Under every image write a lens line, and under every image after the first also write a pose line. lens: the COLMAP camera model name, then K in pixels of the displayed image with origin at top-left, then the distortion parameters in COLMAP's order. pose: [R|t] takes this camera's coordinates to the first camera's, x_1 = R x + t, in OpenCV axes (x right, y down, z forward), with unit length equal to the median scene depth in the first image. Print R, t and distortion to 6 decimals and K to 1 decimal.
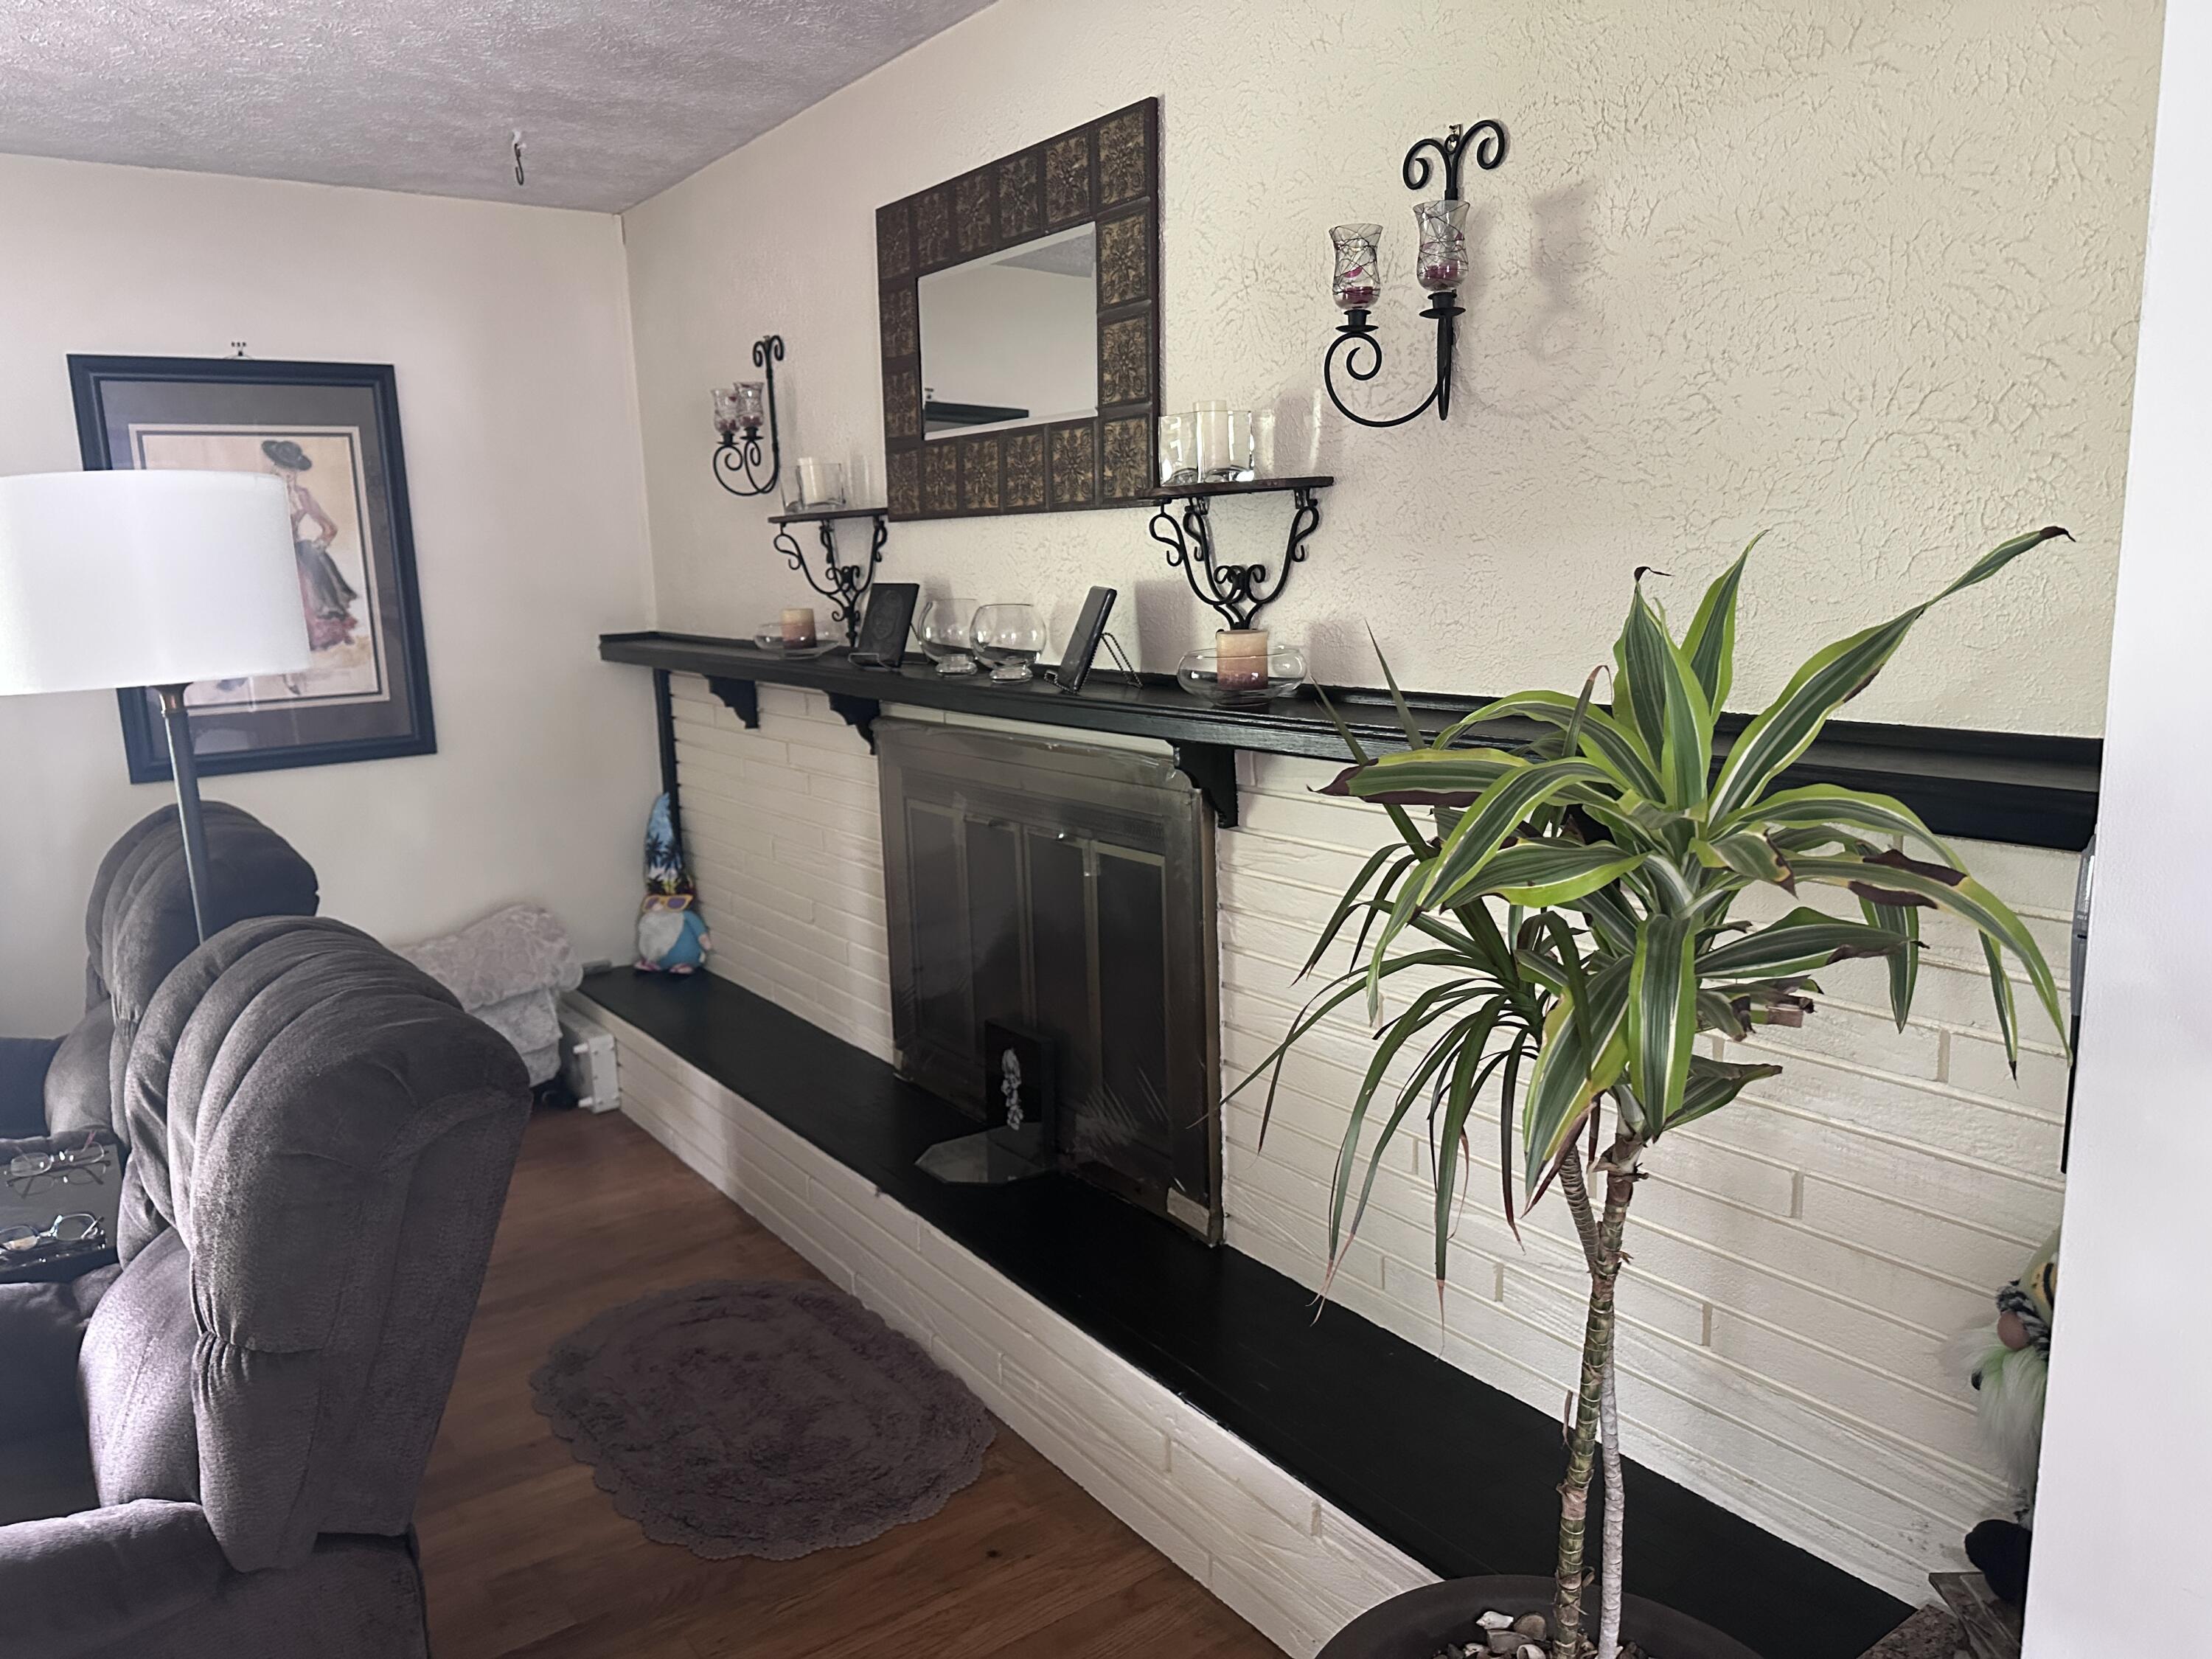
lens RADIAL K [[1522.1, 0, 1106.0], [0, 1522.1, 829.5], [0, 0, 1]] dist [0.098795, -0.131920]
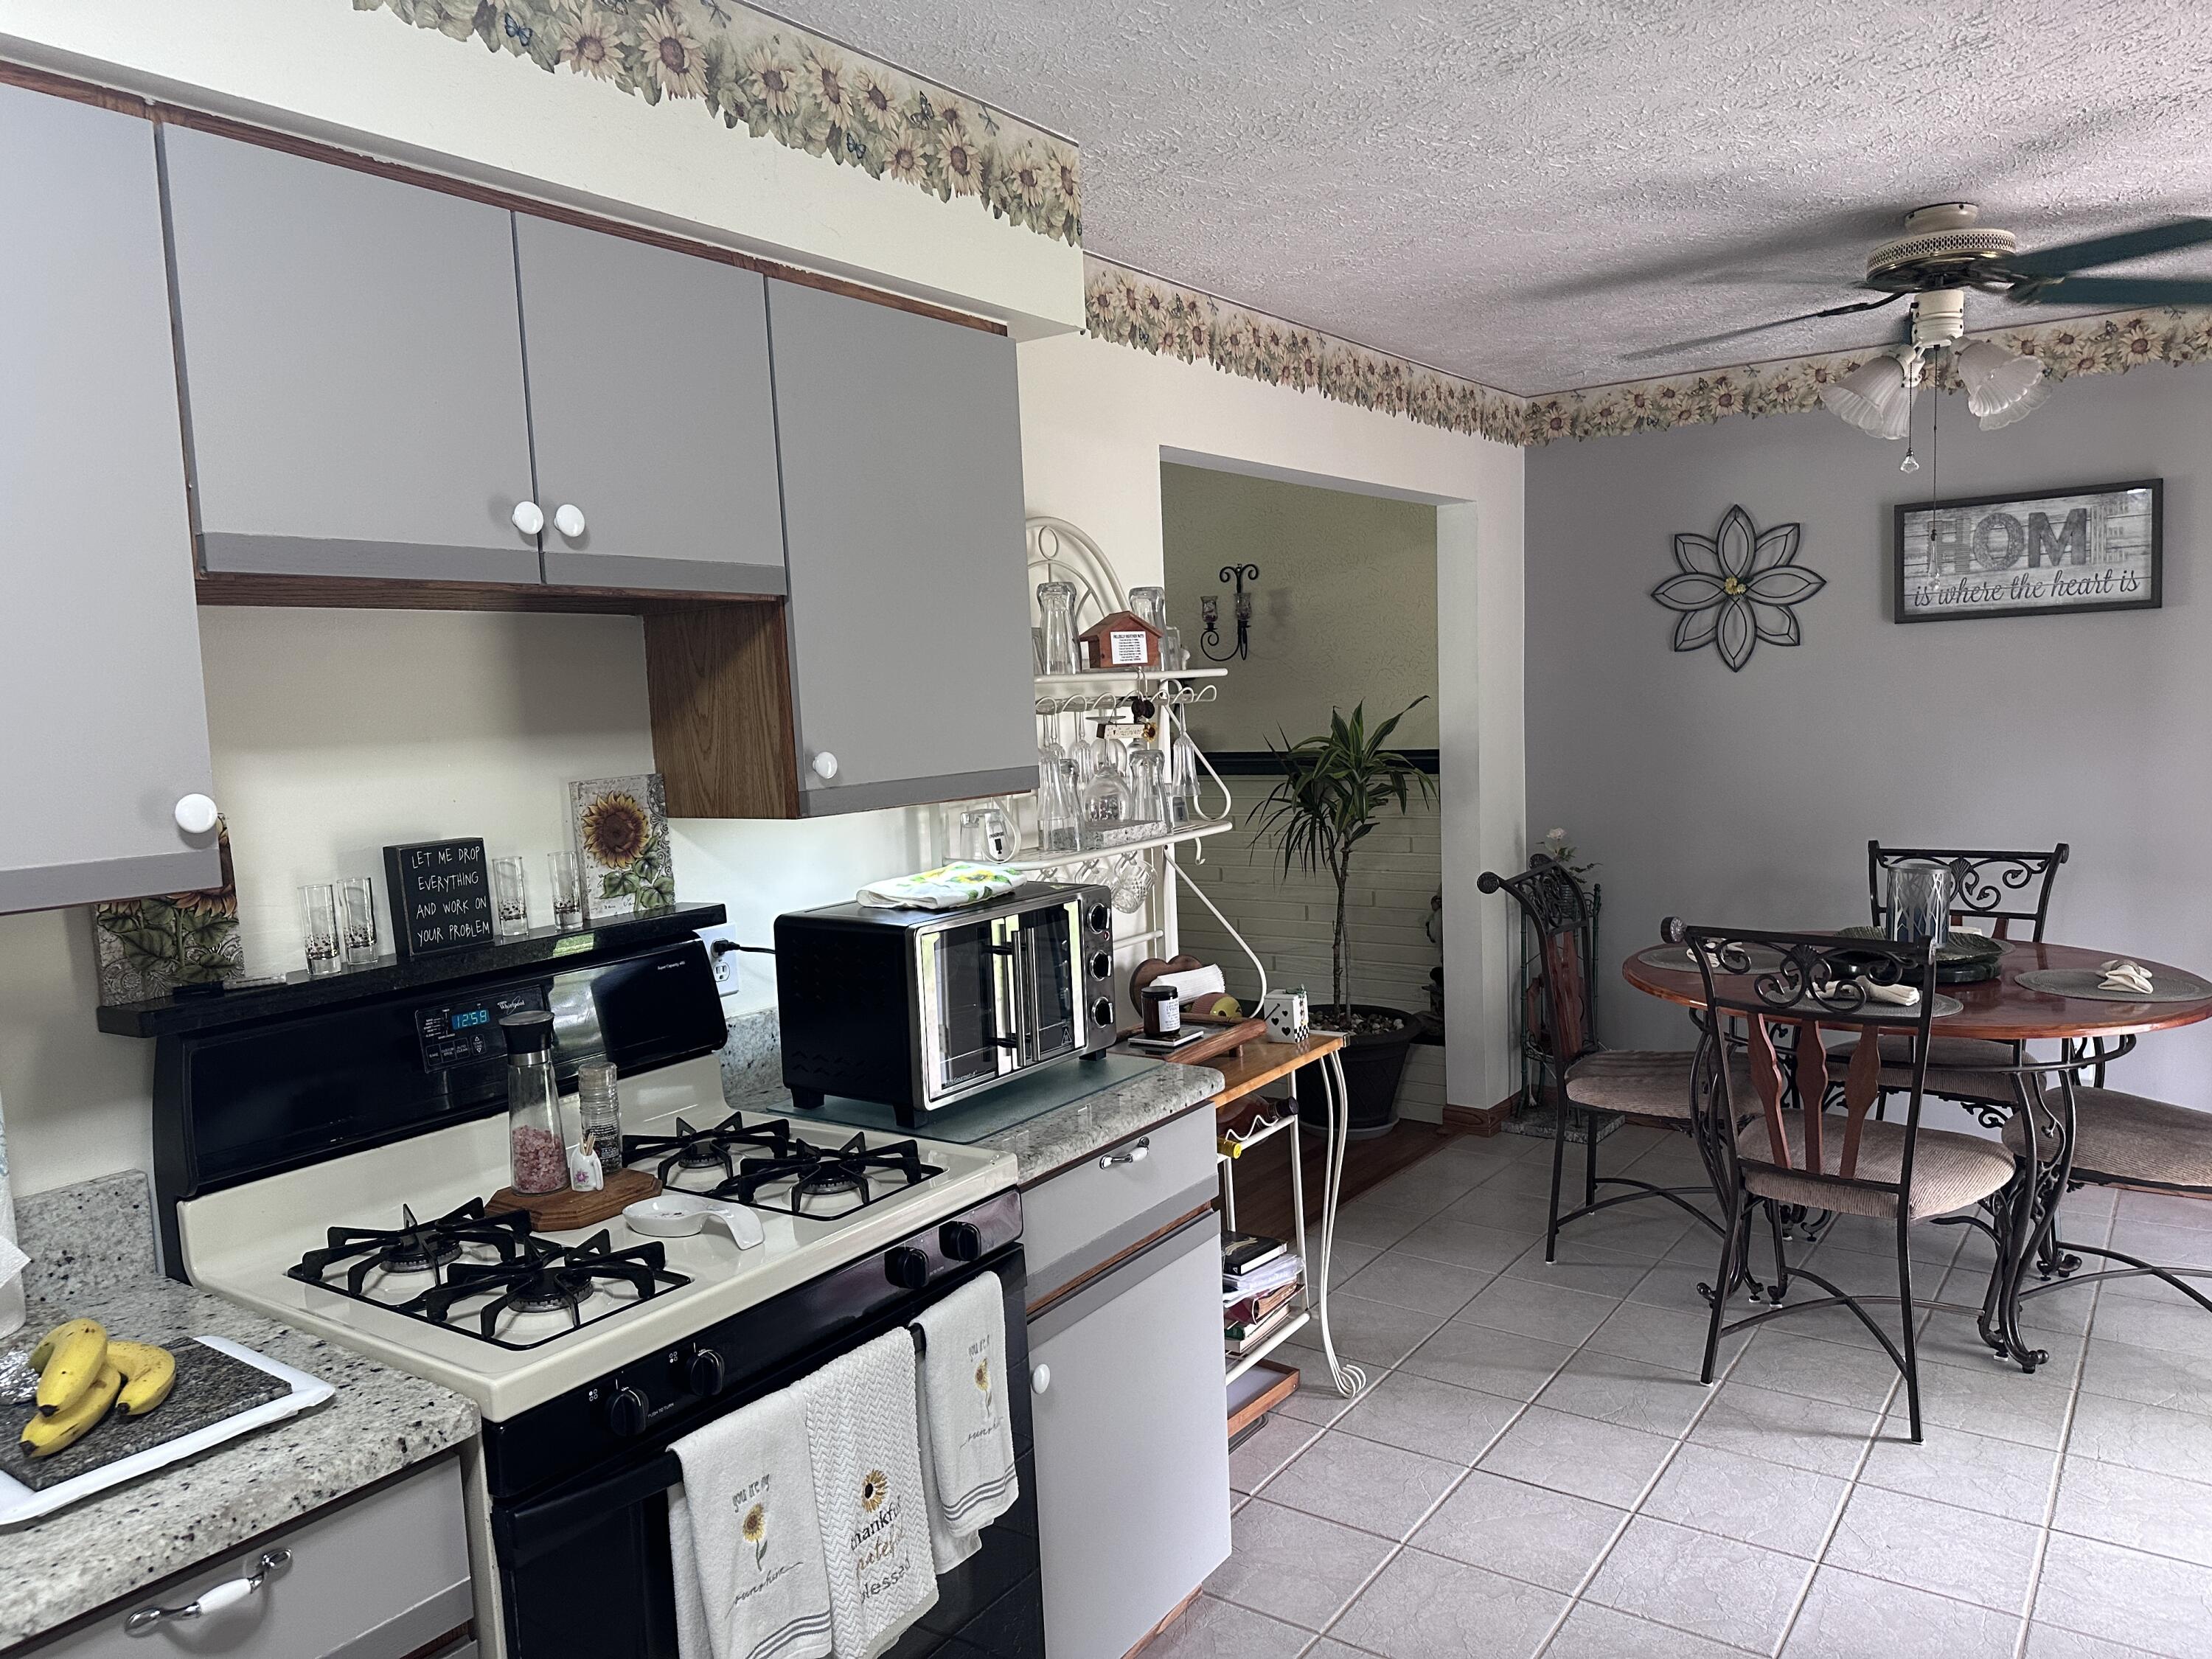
lens RADIAL K [[1522.1, 0, 1106.0], [0, 1522.1, 829.5], [0, 0, 1]] dist [0.098795, -0.131920]
pose [[0.948118, -0.042984, 0.314999, -0.842054], [0.075662, 0.992857, -0.092253, 0.267223], [-0.308783, 0.111300, 0.944598, -1.436278]]
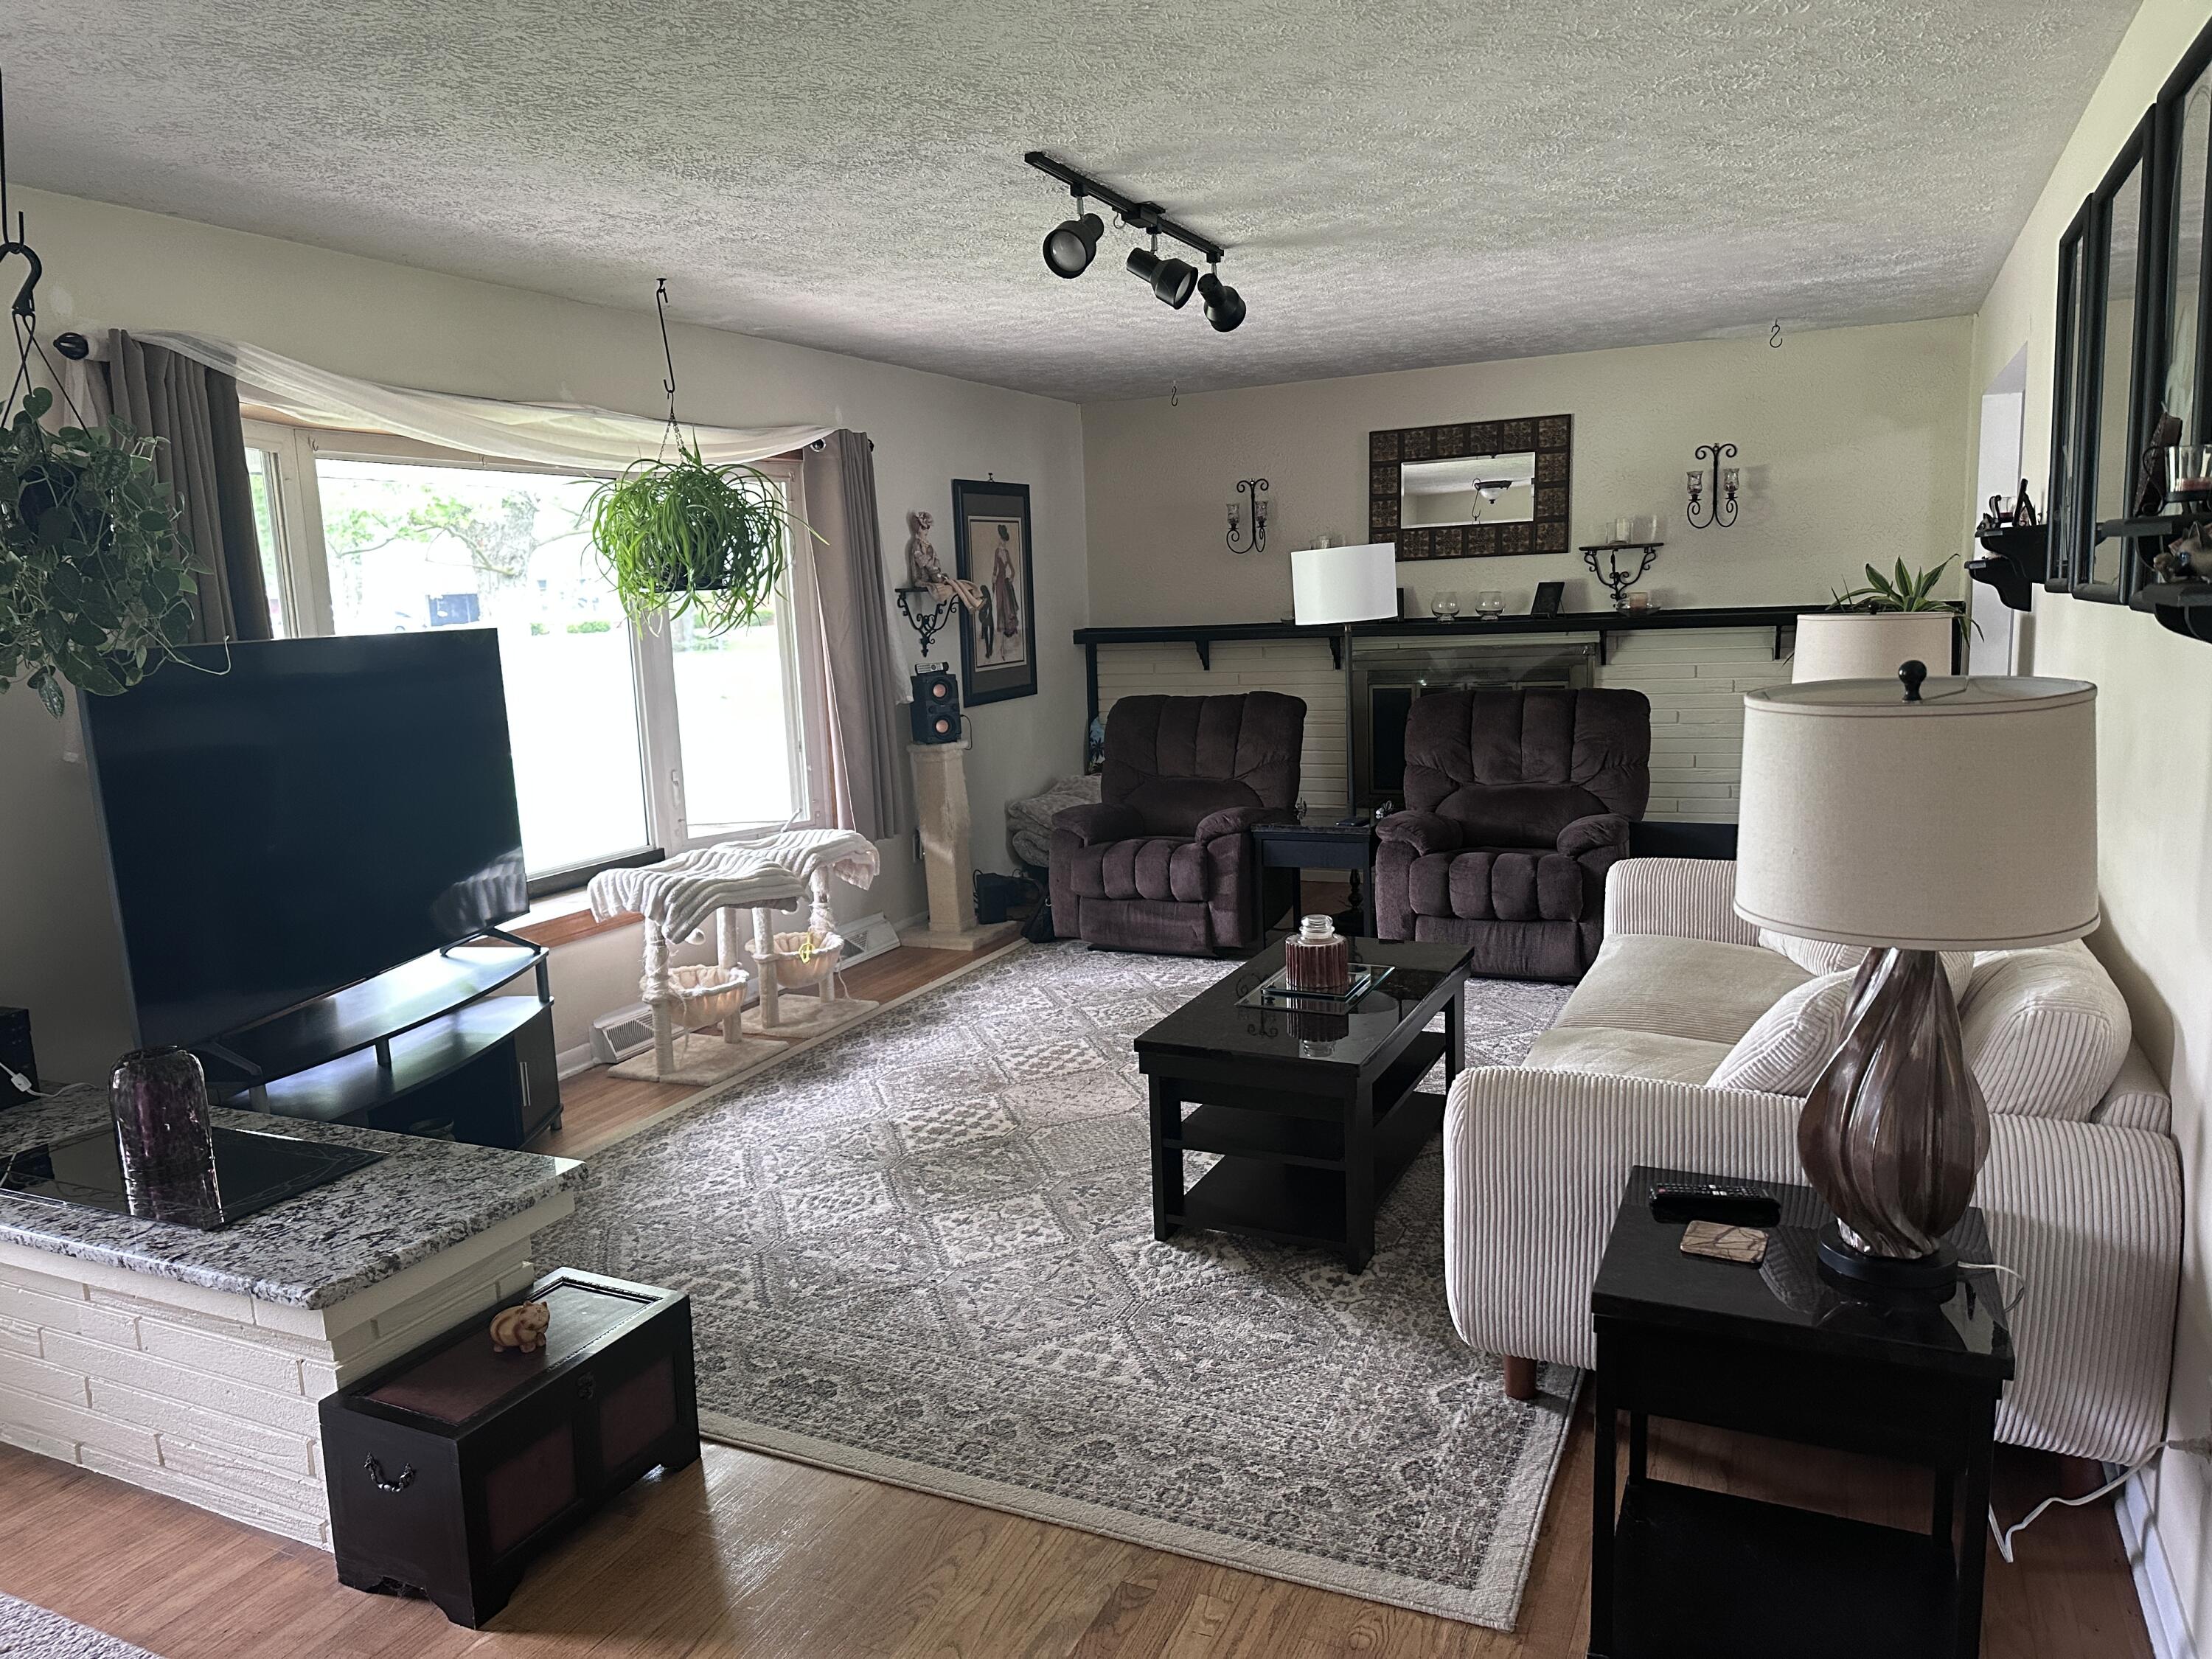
lens RADIAL K [[1522.1, 0, 1106.0], [0, 1522.1, 829.5], [0, 0, 1]] dist [0.098795, -0.131920]
pose [[0.876732, -0.082733, 0.473810, -2.344647], [0.101873, 0.994687, -0.014820, 0.278621], [-0.470066, 0.061262, 0.880502, -1.185466]]
